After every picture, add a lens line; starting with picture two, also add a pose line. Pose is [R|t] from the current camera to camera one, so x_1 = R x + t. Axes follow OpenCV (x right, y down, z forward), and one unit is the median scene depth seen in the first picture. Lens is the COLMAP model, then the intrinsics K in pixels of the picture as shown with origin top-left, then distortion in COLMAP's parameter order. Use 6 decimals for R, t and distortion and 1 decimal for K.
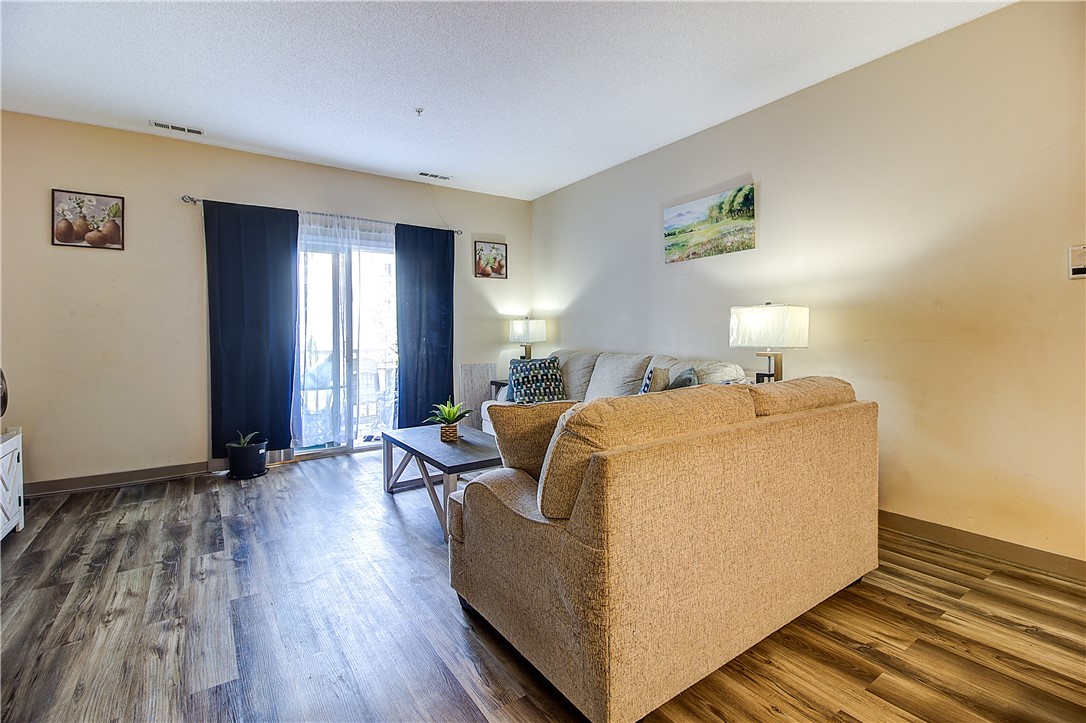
lens RADIAL K [[487.8, 0, 540.3], [0, 487.8, 335.2], [0, 0, 1]] dist [-0.000933, -0.000277]
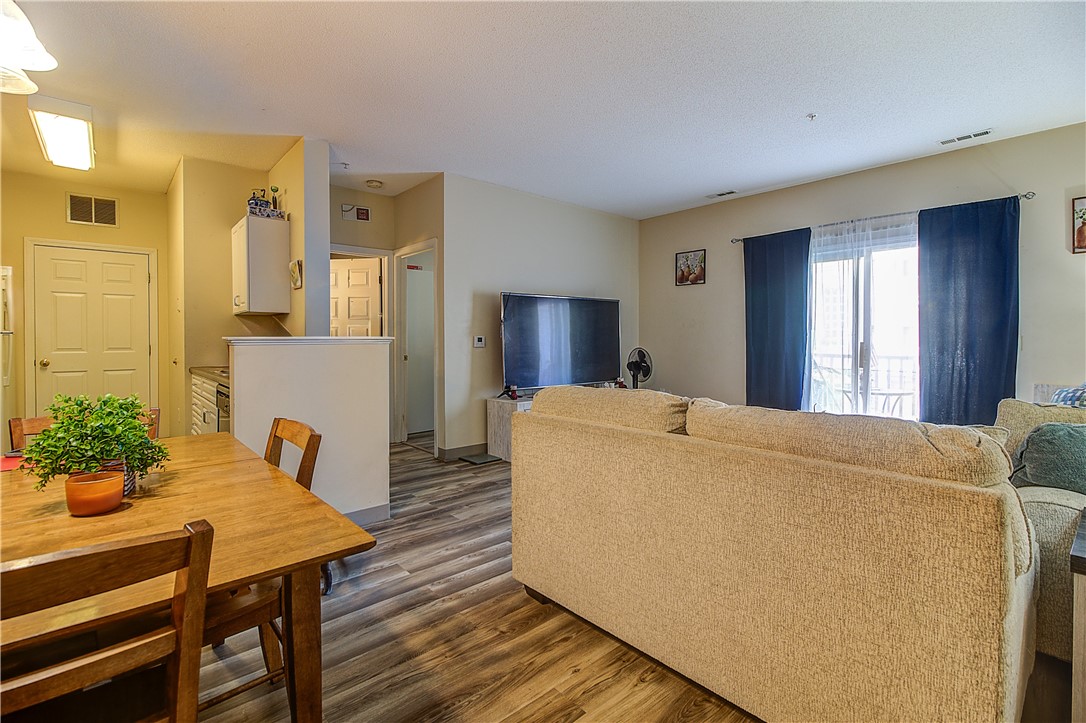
lens RADIAL K [[485.4, 0, 544.7], [0, 485.4, 340.2], [0, 0, 1]] dist [0.026350, -0.015034]
pose [[0.134211, 0.009601, -0.990906, 0.634540], [-0.006771, 0.999939, 0.008771, -0.004825], [0.990930, 0.005532, 0.134268, 0.305715]]
